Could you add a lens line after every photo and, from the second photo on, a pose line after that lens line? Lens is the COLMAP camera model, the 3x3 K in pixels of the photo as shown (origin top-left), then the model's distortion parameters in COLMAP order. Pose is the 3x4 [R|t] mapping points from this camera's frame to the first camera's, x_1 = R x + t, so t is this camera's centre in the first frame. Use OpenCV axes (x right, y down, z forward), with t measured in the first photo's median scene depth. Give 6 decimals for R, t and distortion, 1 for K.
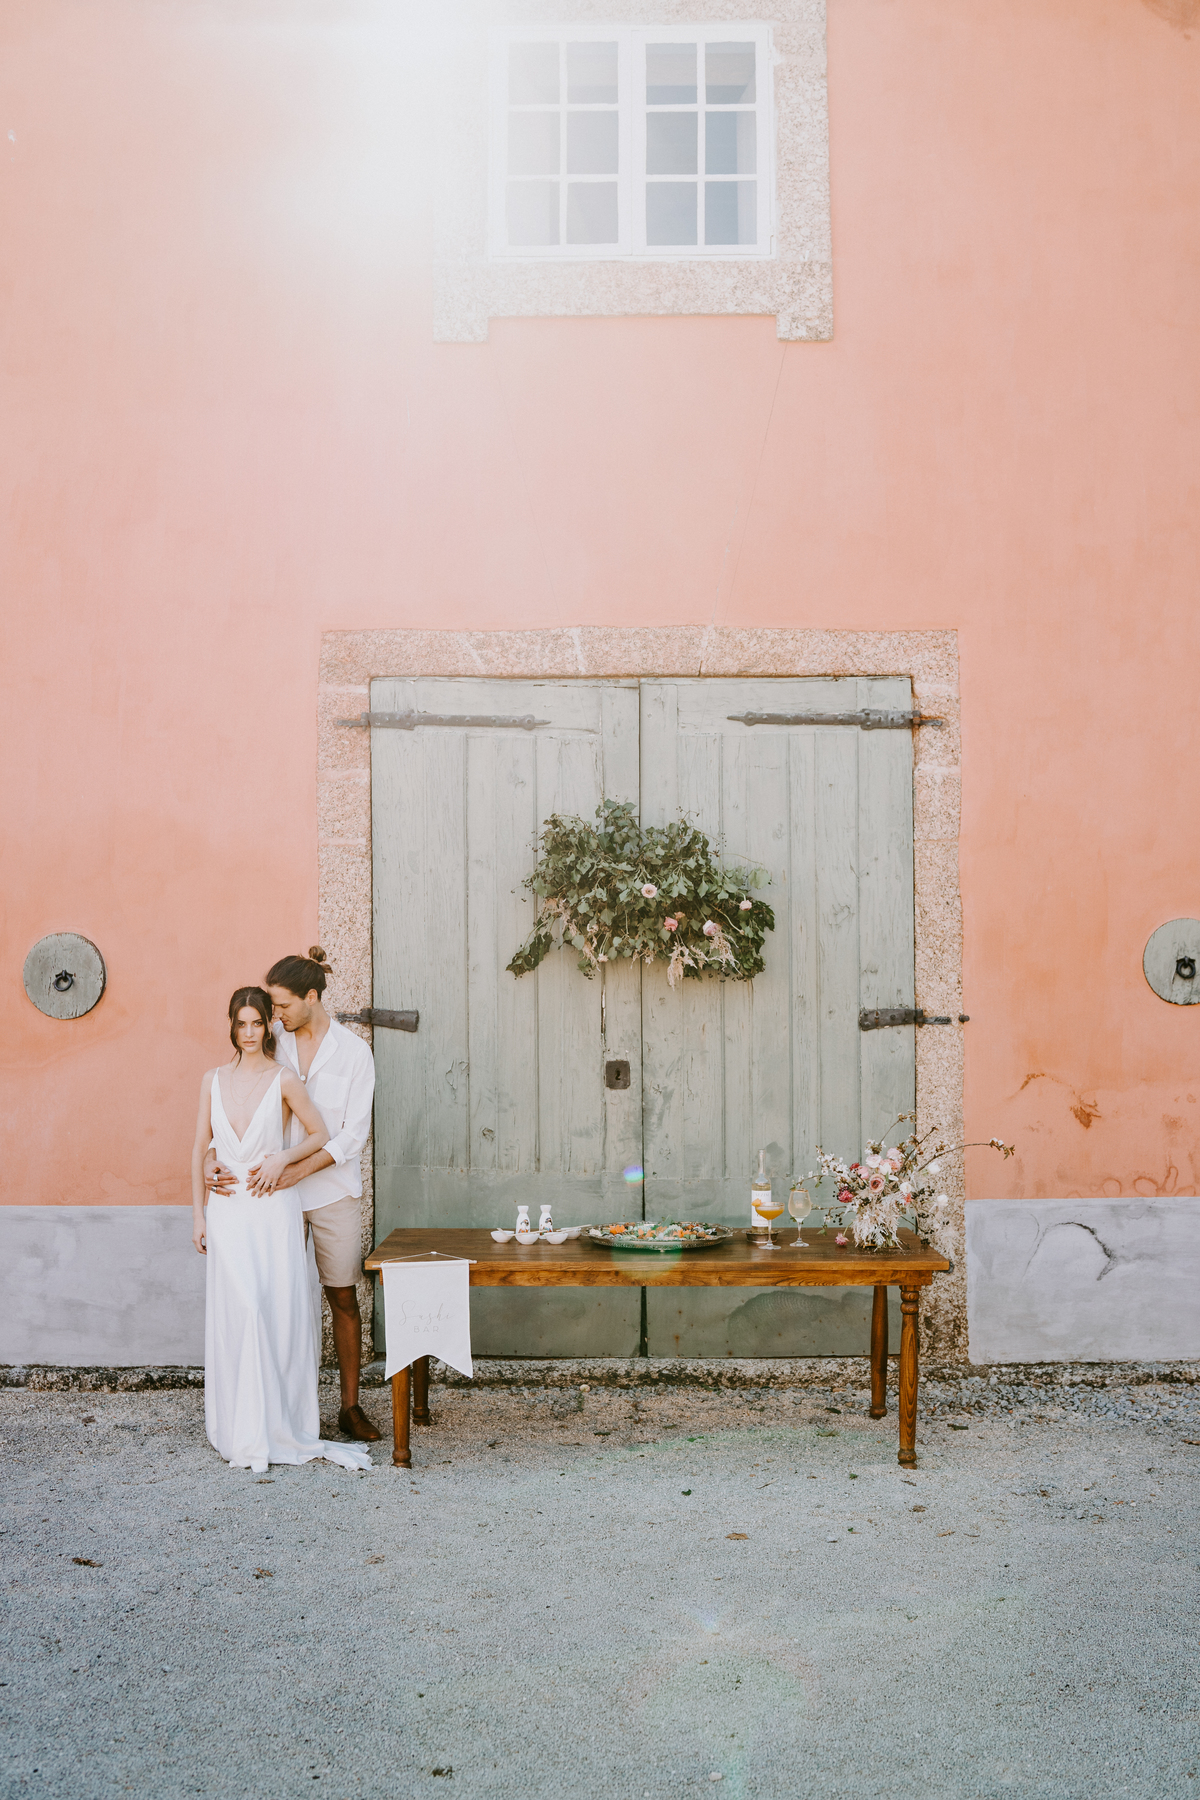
lens RADIAL K [[1815.0, 0, 600.0], [0, 1815.0, 900.0], [0, 0, 1]] dist [-0.113126, -0.002498]
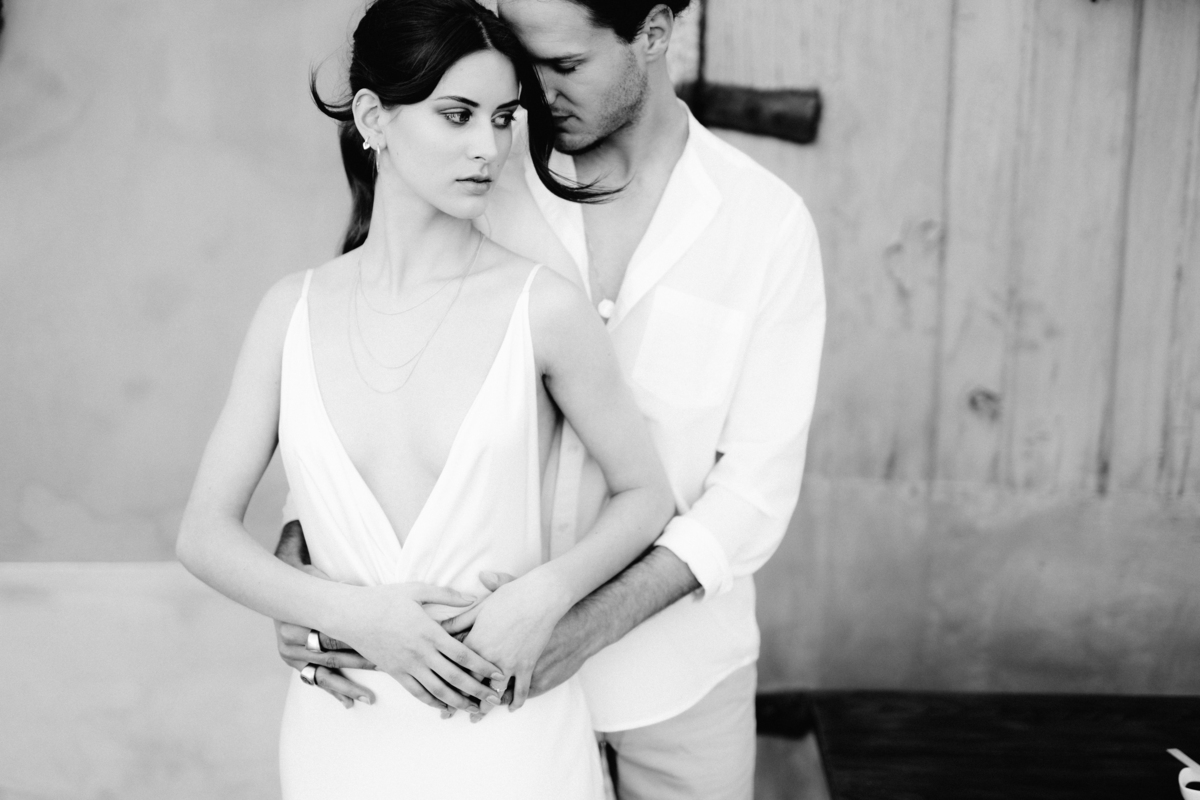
lens RADIAL K [[1807.8, 0, 600.0], [0, 1807.8, 400.0], [0, 0, 1]] dist [0.002904, 0.028547]
pose [[0.999437, 0.012143, -0.031266, -0.135799], [-0.004843, 0.974640, 0.223724, 0.040320], [0.033190, -0.223447, 0.974151, 0.618313]]
